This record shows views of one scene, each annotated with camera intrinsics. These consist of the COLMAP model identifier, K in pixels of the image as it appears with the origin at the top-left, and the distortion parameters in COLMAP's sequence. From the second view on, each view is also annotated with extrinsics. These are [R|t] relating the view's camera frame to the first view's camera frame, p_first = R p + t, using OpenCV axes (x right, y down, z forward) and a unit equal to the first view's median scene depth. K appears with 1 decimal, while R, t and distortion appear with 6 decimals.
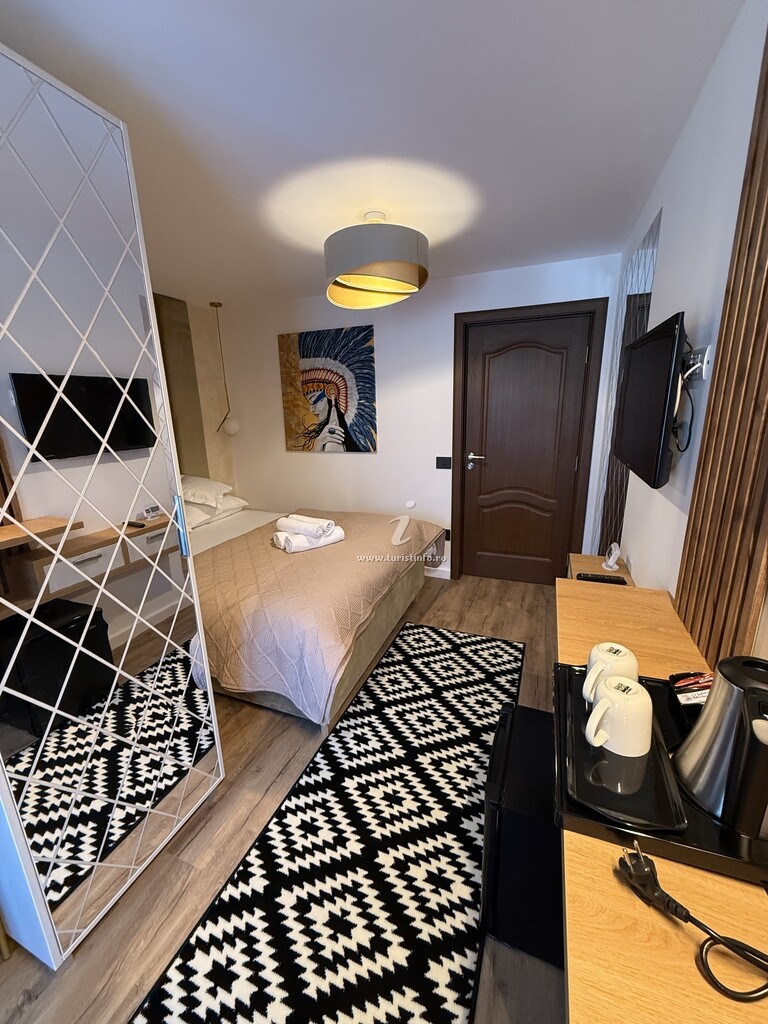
lens RADIAL K [[406.6, 0, 403.3], [0, 406.6, 511.2], [0, 0, 1]] dist [-0.000153, -0.000185]
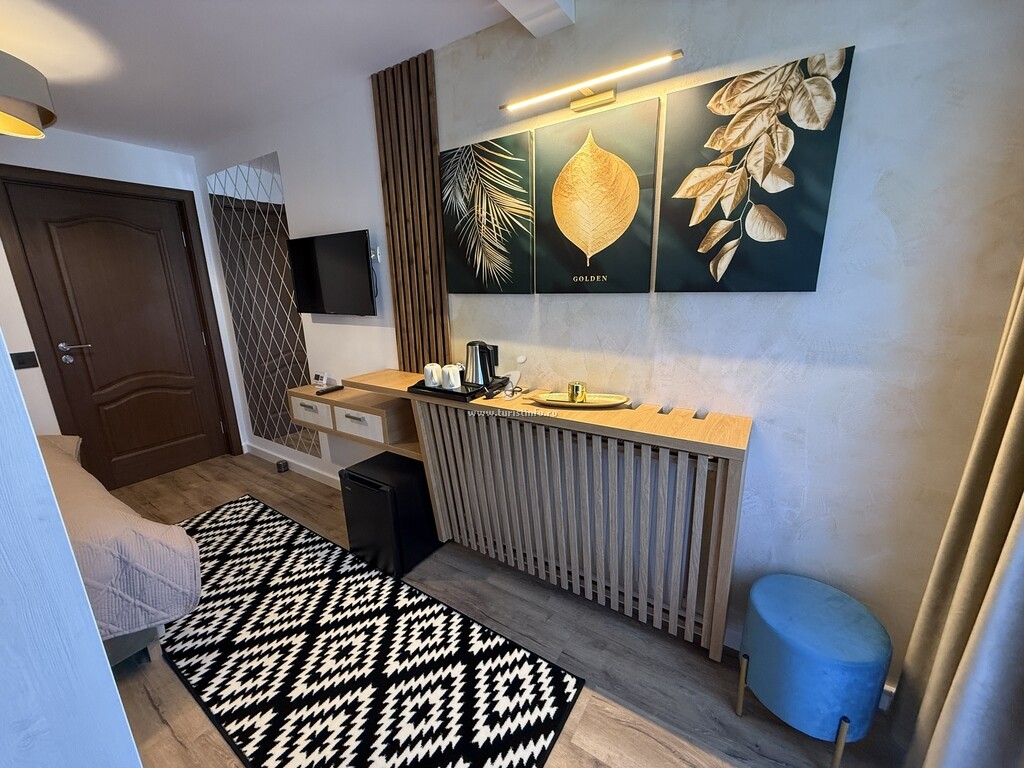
lens RADIAL K [[406.6, 0, 510.1], [0, 406.6, 382.9], [0, 0, 1]] dist [-0.000153, -0.000185]
pose [[0.241303, -0.207916, 0.947915, -0.415886], [0.251745, 0.956753, 0.145770, 0.036967], [-0.937229, 0.203458, 0.283209, -0.047425]]
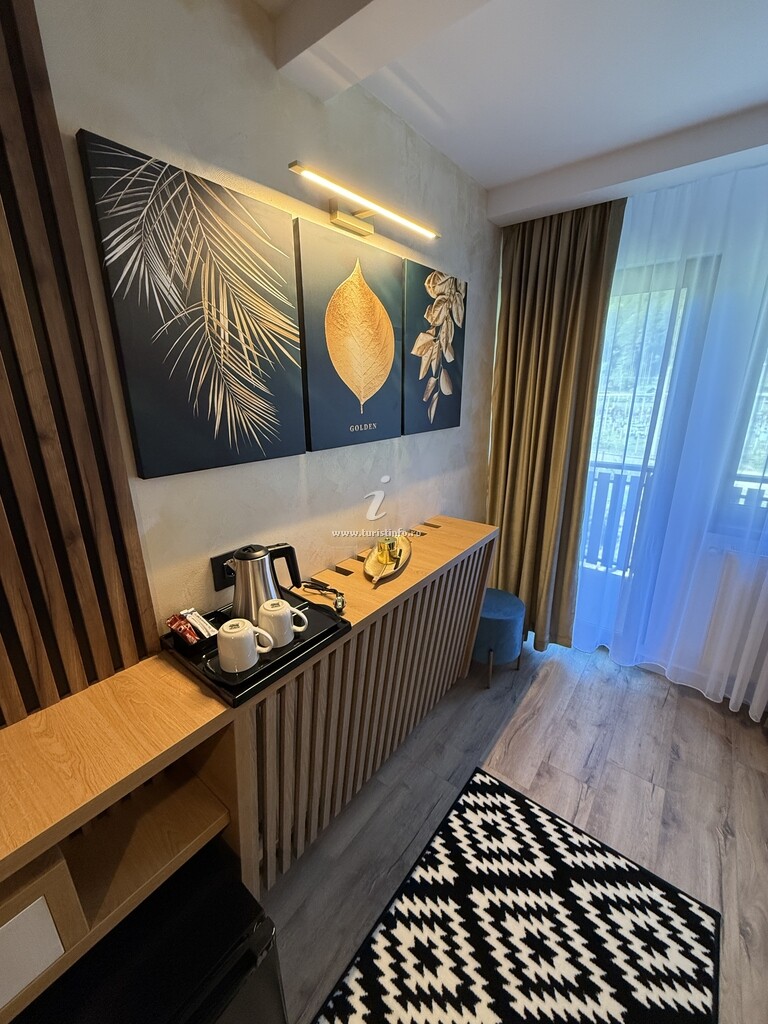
lens RADIAL K [[406.6, 0, 383.7], [0, 406.6, 510.1], [0, 0, 1]] dist [-0.000153, -0.000185]
pose [[-0.945757, -0.053874, 0.320377, -0.072518], [0.118023, 0.861801, 0.493324, -0.123491], [-0.302678, 0.504377, -0.808696, 0.366524]]
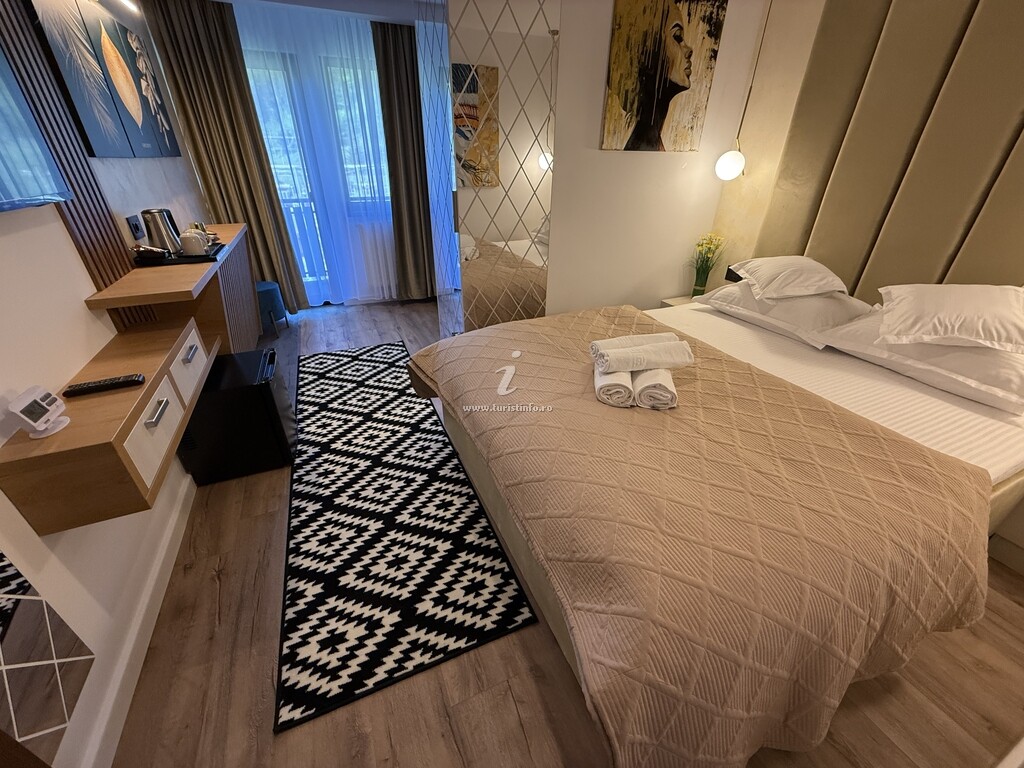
lens RADIAL K [[406.6, 0, 509.6], [0, 406.6, 383.9], [0, 0, 1]] dist [-0.000153, -0.000185]
pose [[-0.729210, 0.357414, -0.583531, 0.188390], [-0.149694, 0.748780, 0.645694, -0.216248], [0.667716, 0.558198, -0.492515, 0.927816]]
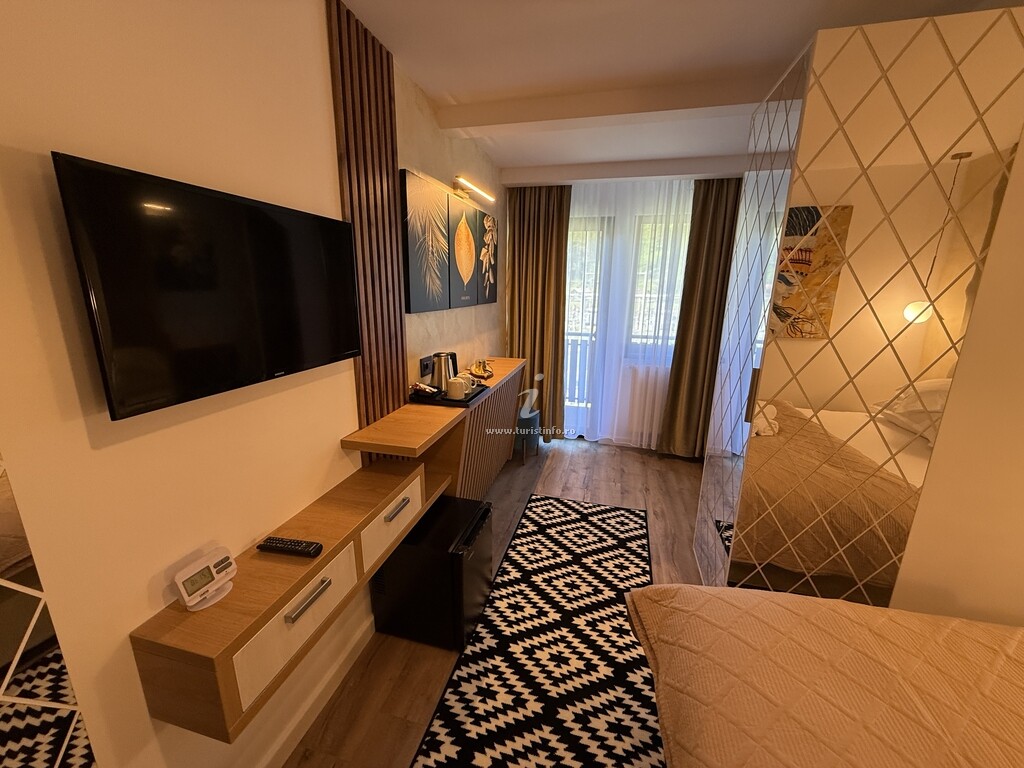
lens RADIAL K [[406.6, 0, 509.8], [0, 406.6, 383.9], [0, 0, 1]] dist [-0.000153, -0.000185]
pose [[-0.996335, 0.038585, -0.076346, 0.073953], [-0.001642, 0.883704, 0.468044, -0.211481], [0.085527, 0.466454, -0.880401, 0.761716]]
